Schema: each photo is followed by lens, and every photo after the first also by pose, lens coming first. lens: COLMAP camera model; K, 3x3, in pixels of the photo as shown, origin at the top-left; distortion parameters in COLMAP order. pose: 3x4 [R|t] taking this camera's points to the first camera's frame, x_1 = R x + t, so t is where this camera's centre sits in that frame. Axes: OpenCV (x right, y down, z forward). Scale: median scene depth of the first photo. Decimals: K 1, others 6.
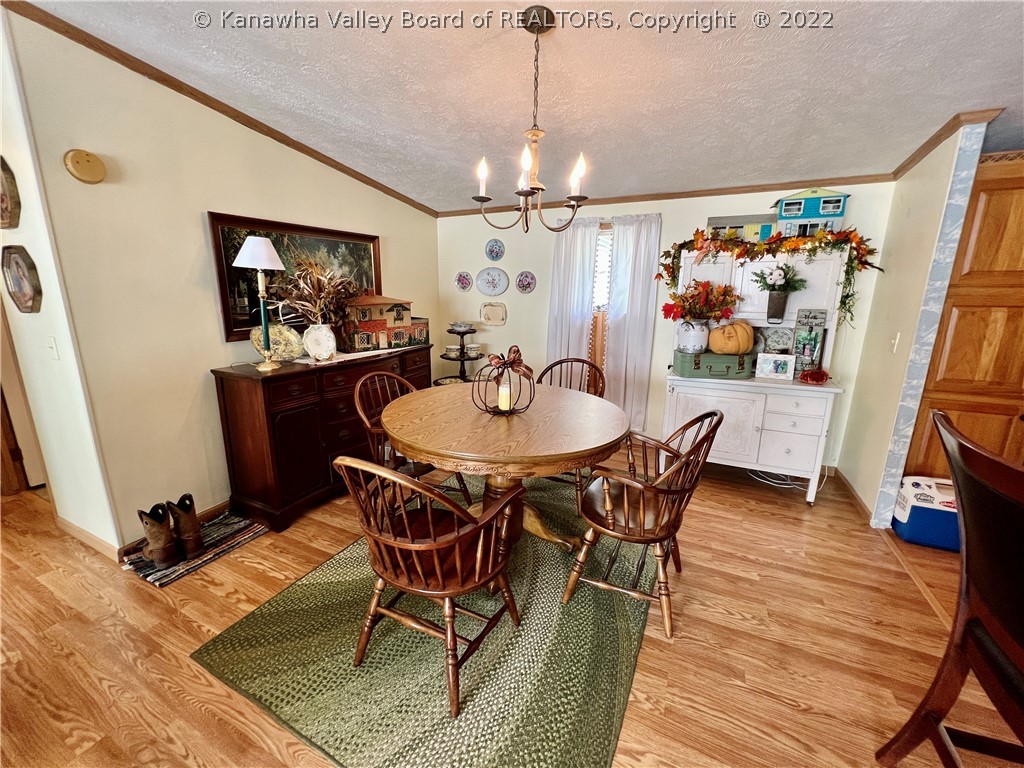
lens RADIAL K [[408.9, 0, 515.3], [0, 408.9, 380.5], [0, 0, 1]] dist [-0.003394, 0.000200]
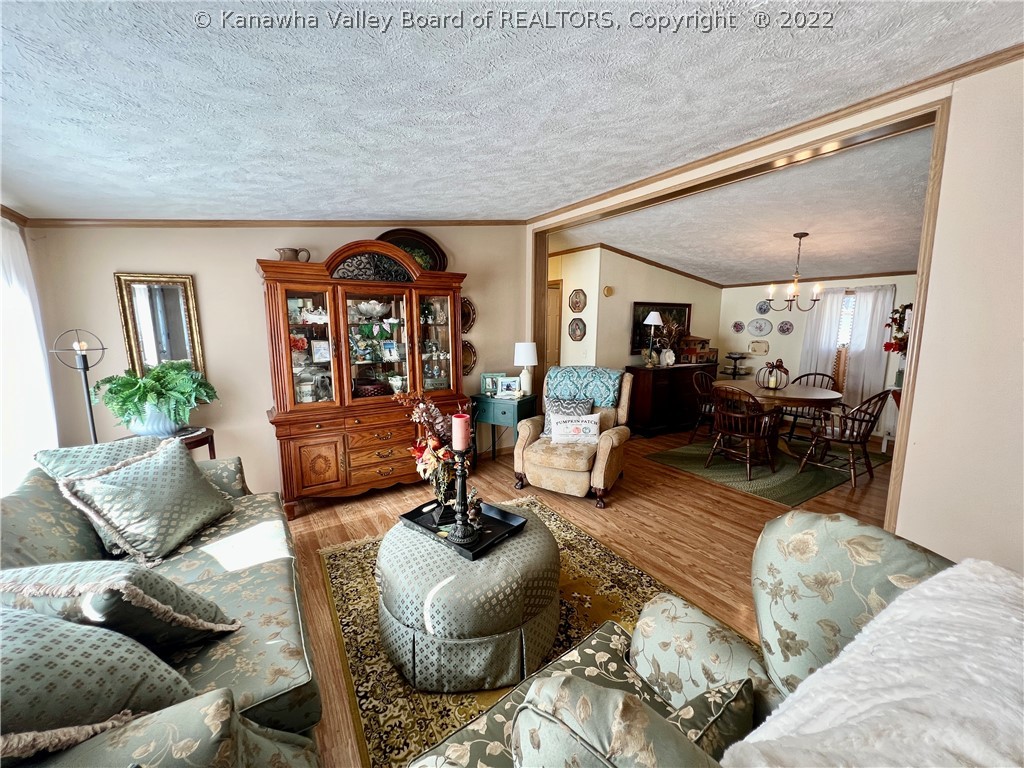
lens RADIAL K [[408.9, 0, 509.9], [0, 408.9, 379.9], [0, 0, 1]] dist [-0.003394, 0.000200]
pose [[0.851006, 0.065165, -0.521097, -0.054944], [-0.112414, 0.991876, -0.059545, 0.207098], [0.512983, 0.109252, 0.851418, -1.043871]]
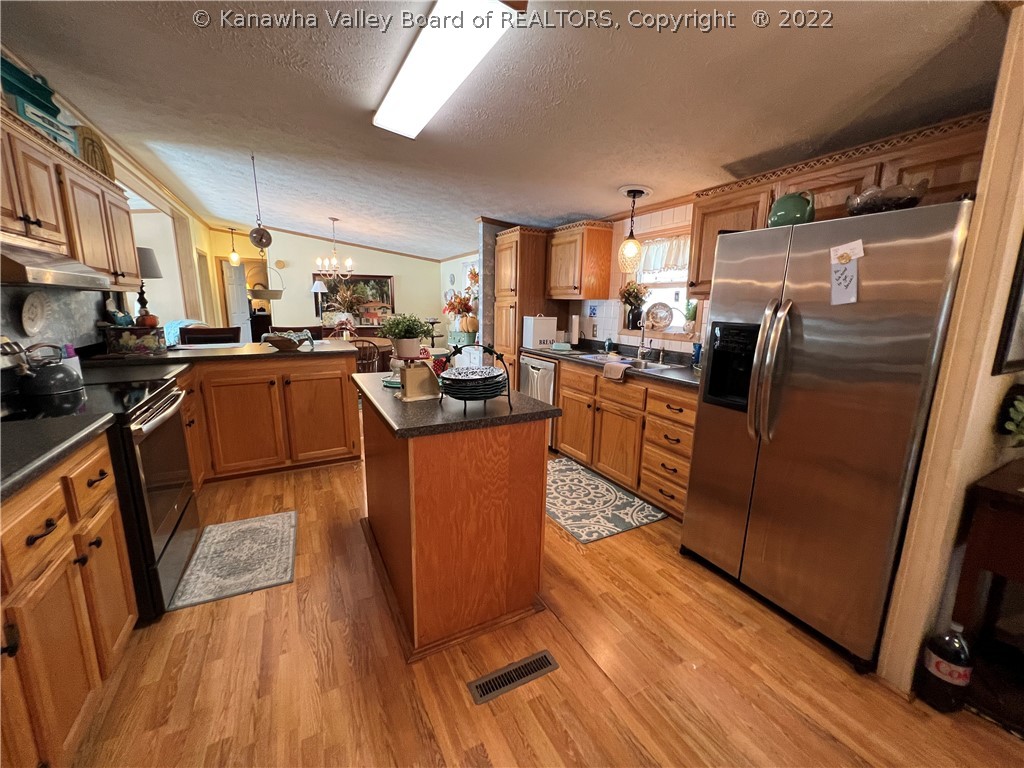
lens RADIAL K [[408.9, 0, 510.6], [0, 408.9, 381.4], [0, 0, 1]] dist [-0.003394, 0.000200]
pose [[0.800600, 0.124259, -0.586174, 1.672921], [-0.147668, 0.989005, 0.007967, 0.103582], [0.580718, 0.080181, 0.810146, -0.395885]]
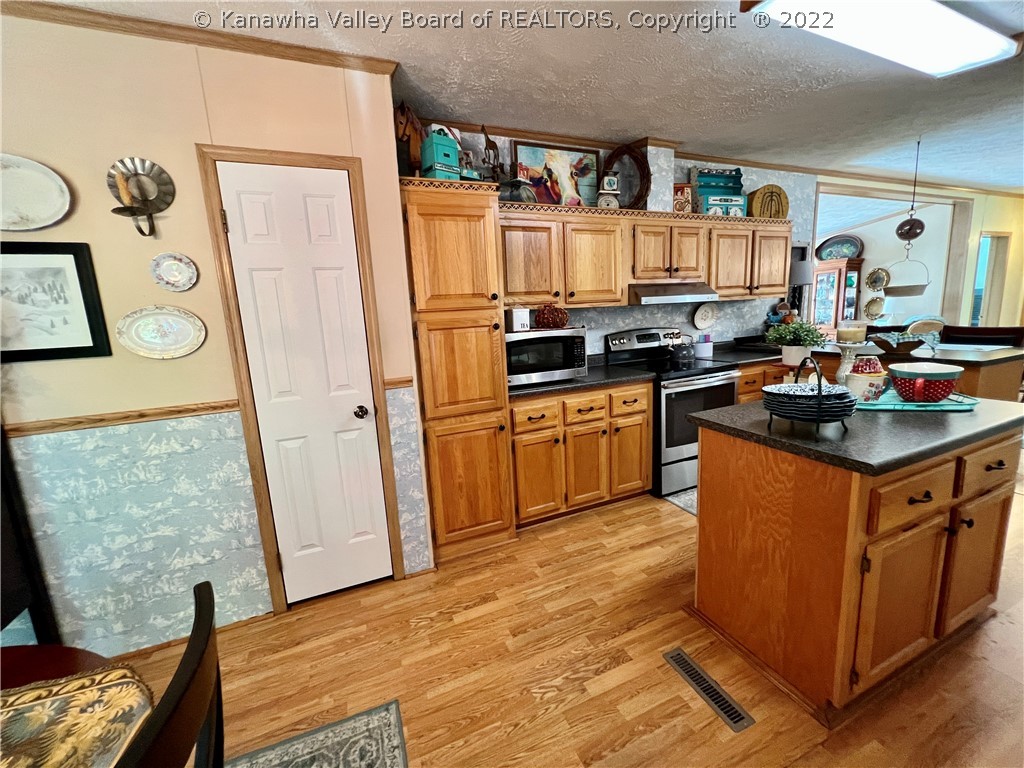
lens RADIAL K [[408.9, 0, 509.9], [0, 408.9, 381.7], [0, 0, 1]] dist [-0.003394, 0.000200]
pose [[-0.668614, 0.162467, -0.725645, 1.884667], [-0.112855, 0.942367, 0.314974, -0.015459], [0.734996, 0.292489, -0.611744, 0.050105]]
